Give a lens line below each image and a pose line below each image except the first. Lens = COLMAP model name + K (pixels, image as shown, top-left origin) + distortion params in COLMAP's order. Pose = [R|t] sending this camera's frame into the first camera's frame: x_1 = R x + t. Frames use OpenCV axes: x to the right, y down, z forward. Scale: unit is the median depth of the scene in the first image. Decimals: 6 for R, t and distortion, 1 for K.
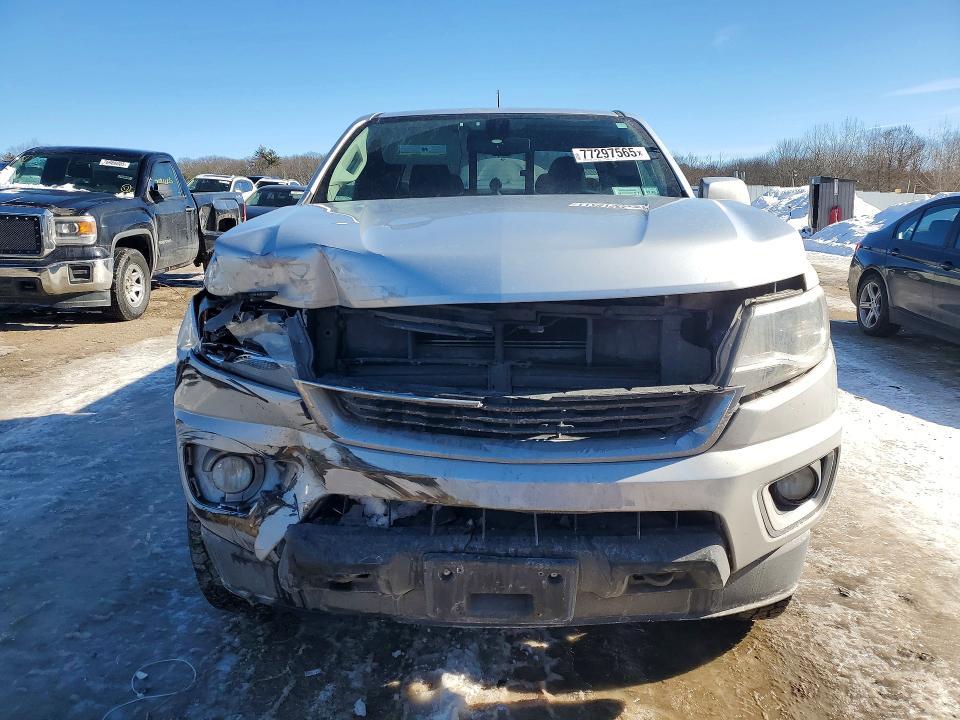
lens RADIAL K [[732.3, 0, 480.0], [0, 732.3, 360.0], [0, 0, 1]] dist [0.023904, -0.004087]
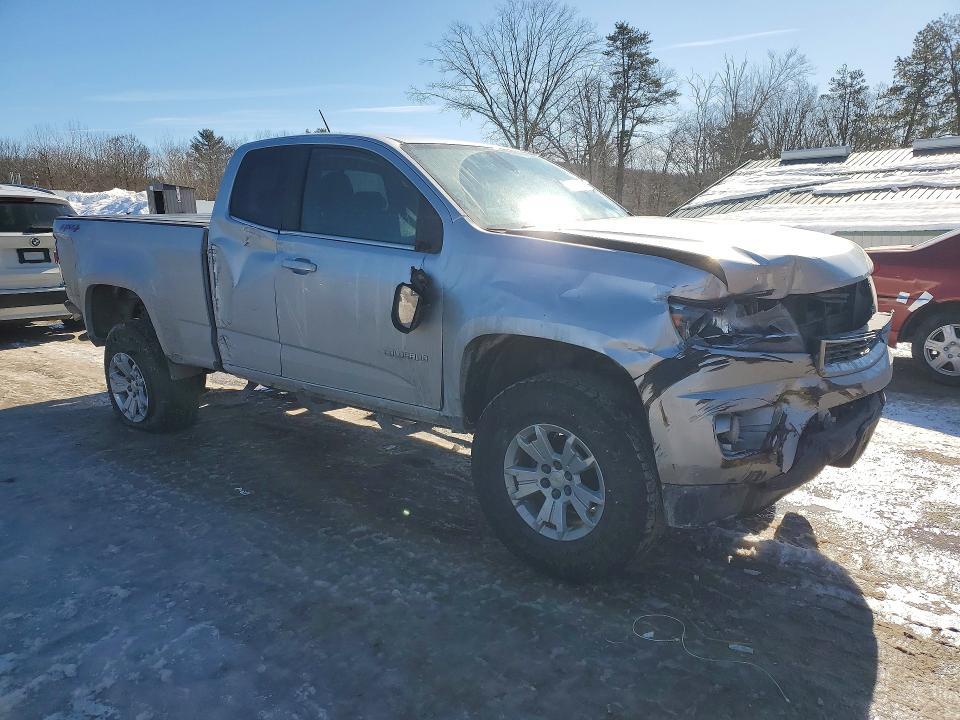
lens RADIAL K [[732.3, 0, 480.0], [0, 732.3, 360.0], [0, 0, 1]] dist [0.023904, -0.004087]
pose [[0.592184, -0.161651, 0.789422, -1.569014], [0.165341, 0.983202, 0.077301, -0.143926], [-0.788658, 0.084747, 0.608964, 0.499819]]
